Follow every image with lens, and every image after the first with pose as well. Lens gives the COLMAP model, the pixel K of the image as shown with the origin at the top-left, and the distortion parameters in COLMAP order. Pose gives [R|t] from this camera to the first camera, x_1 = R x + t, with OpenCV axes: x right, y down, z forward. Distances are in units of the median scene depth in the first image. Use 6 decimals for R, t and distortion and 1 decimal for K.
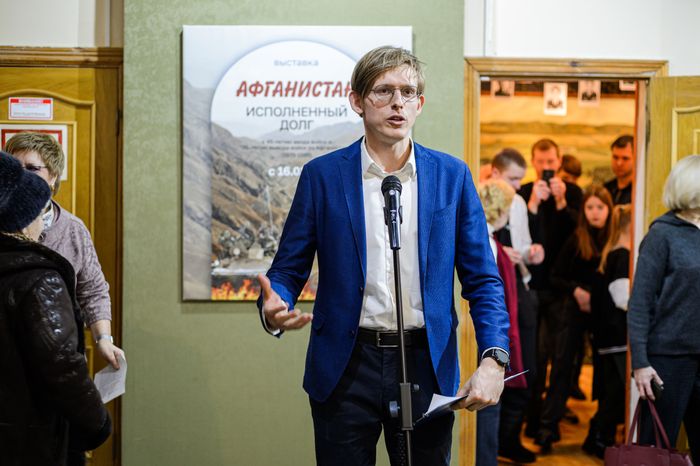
lens RADIAL K [[1004.2, 0, 351.3], [0, 1004.2, 231.9], [0, 0, 1]] dist [-0.133945, 0.000000]
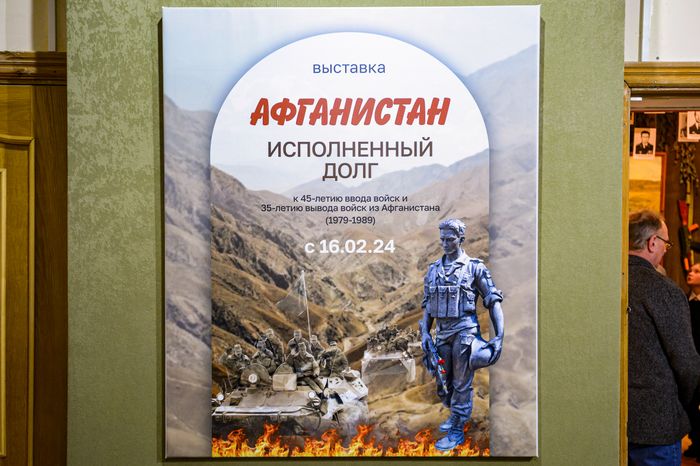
lens RADIAL K [[726.0, 0, 346.3], [0, 726.0, 235.8], [0, 0, 1]] dist [0.009900, 0.000000]
pose [[0.999465, -0.006530, -0.032053, -0.042815], [0.005215, 0.999147, -0.040959, -0.048891], [0.032293, 0.040770, 0.998647, 0.558792]]
